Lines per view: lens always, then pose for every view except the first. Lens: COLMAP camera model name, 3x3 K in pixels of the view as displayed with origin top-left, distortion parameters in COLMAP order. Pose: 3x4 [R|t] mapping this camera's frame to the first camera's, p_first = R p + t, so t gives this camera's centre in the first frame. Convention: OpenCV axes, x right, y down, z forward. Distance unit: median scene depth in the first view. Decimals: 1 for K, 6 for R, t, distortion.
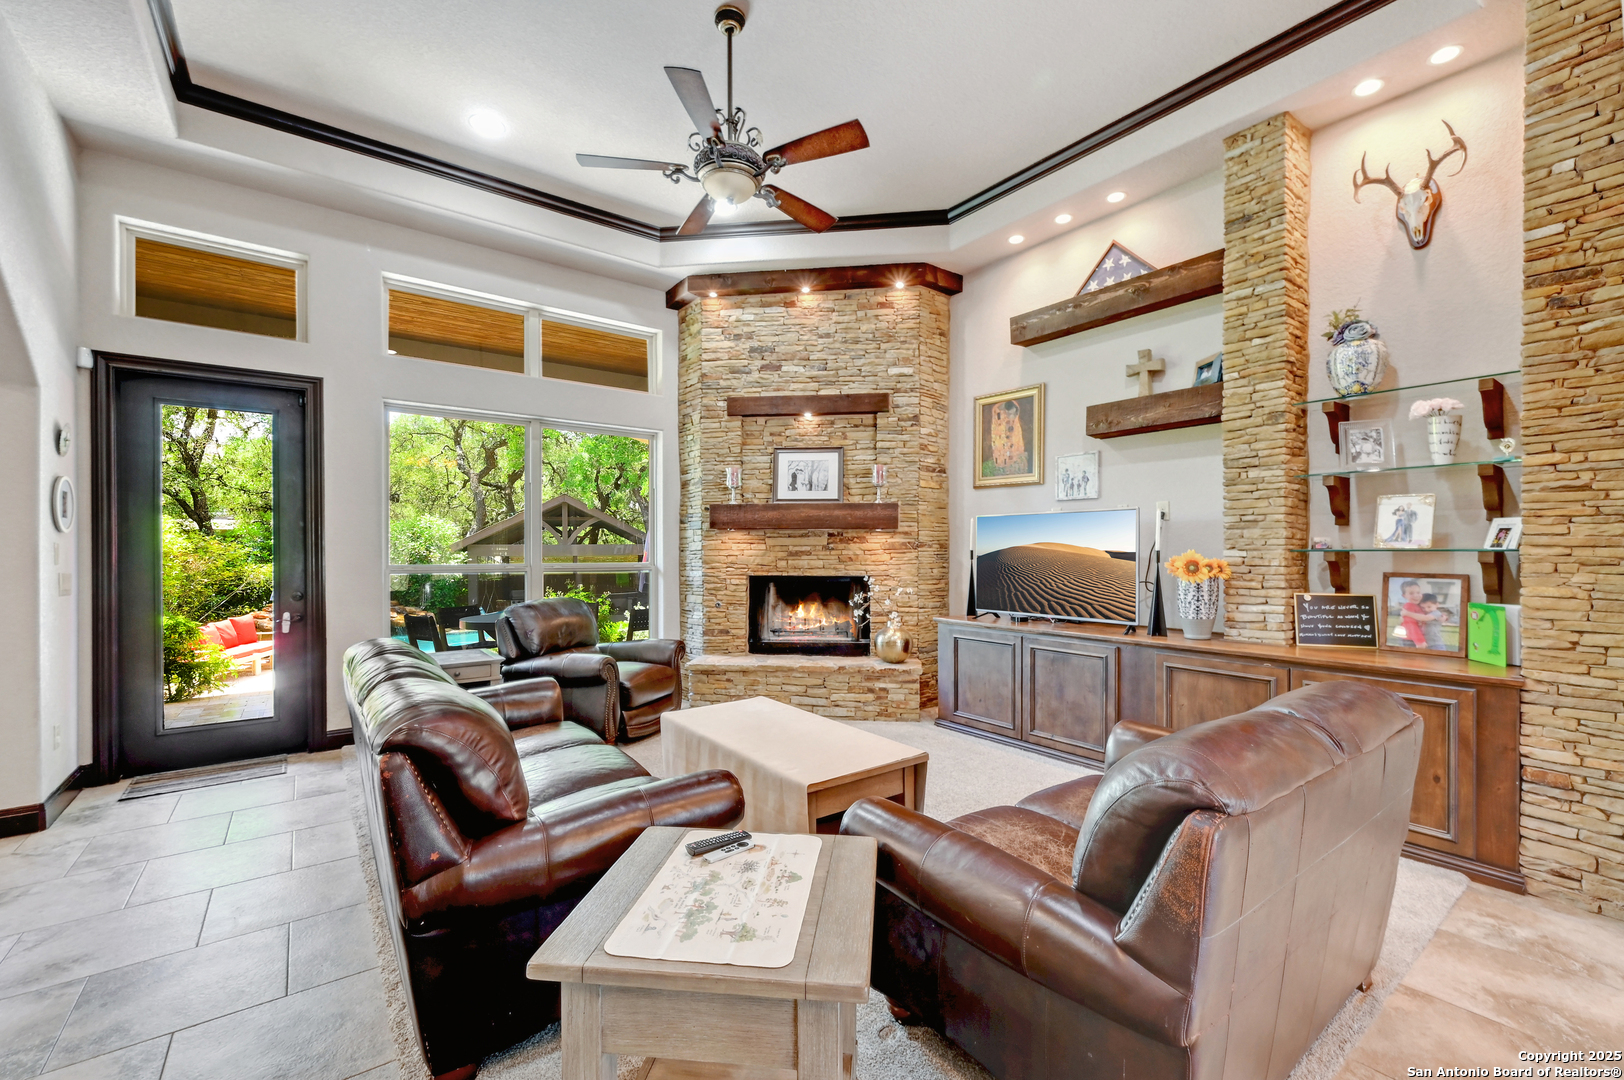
lens RADIAL K [[697.8, 0, 822.1], [0, 697.8, 548.8], [0, 0, 1]] dist [0.003560, 0.000220]
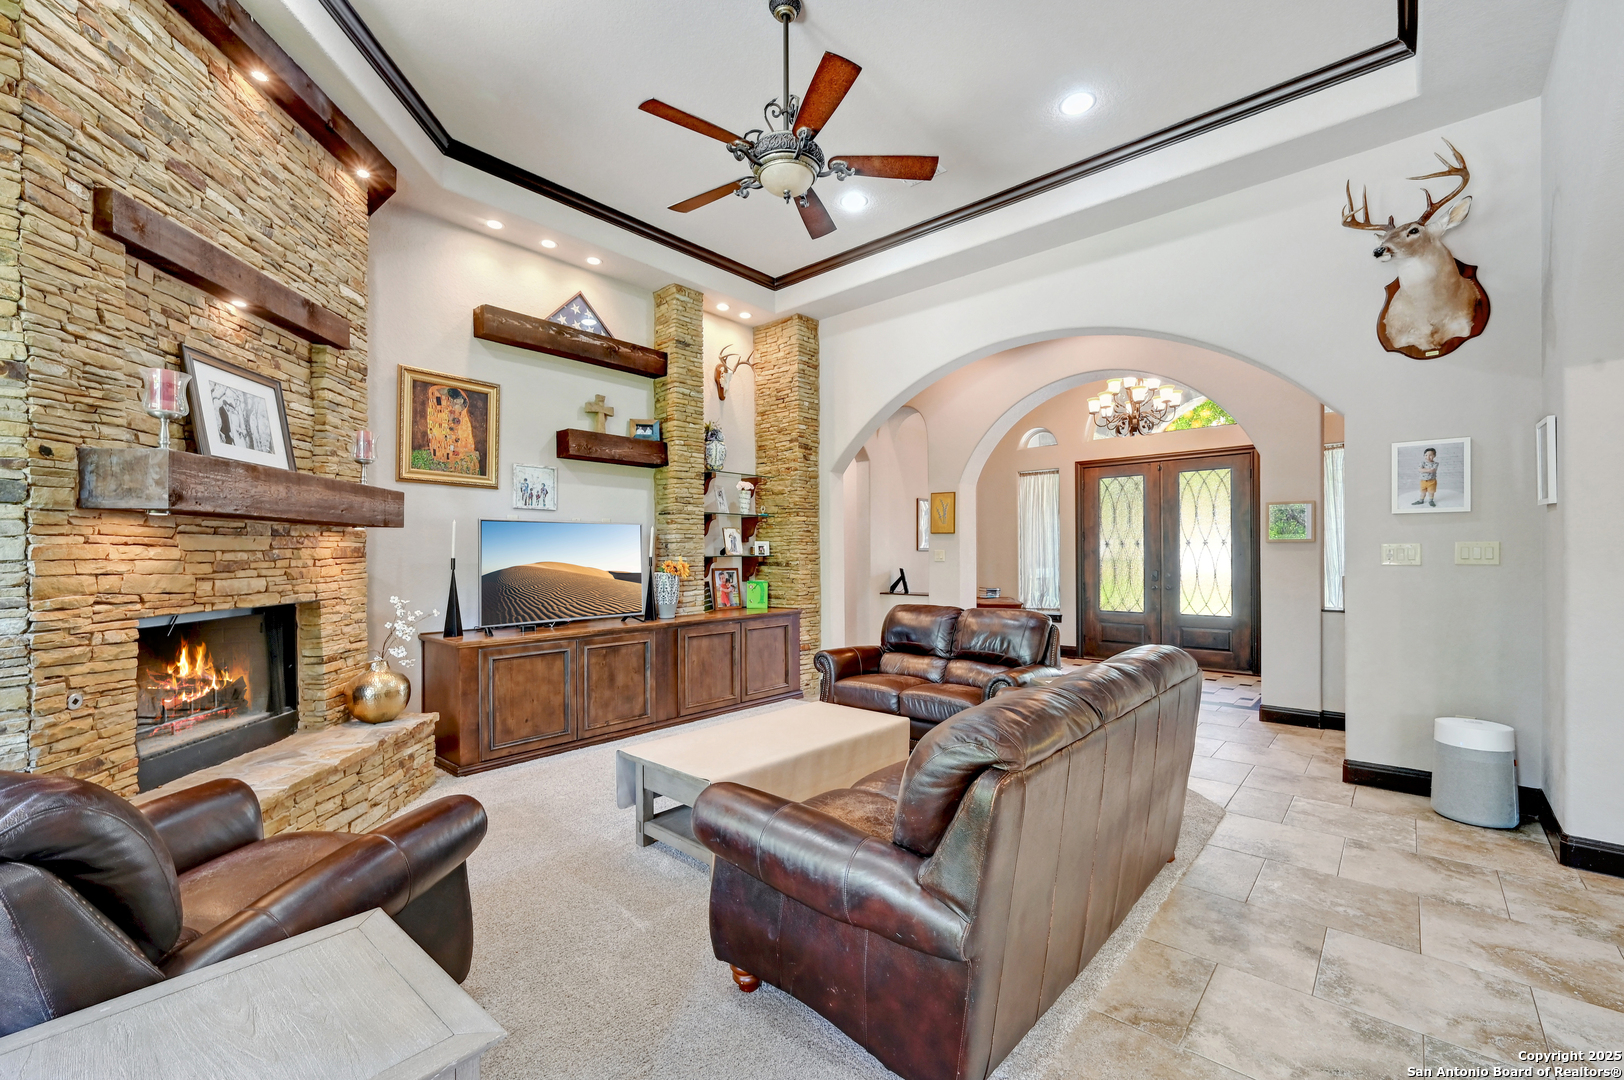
lens RADIAL K [[697.8, 0, 817.5], [0, 697.8, 548.3], [0, 0, 1]] dist [0.003560, 0.000220]
pose [[-0.224259, 0.011059, 0.974467, -0.716235], [0.005755, 0.999933, -0.010024, 0.000987], [-0.974513, 0.003360, -0.224308, 0.783001]]
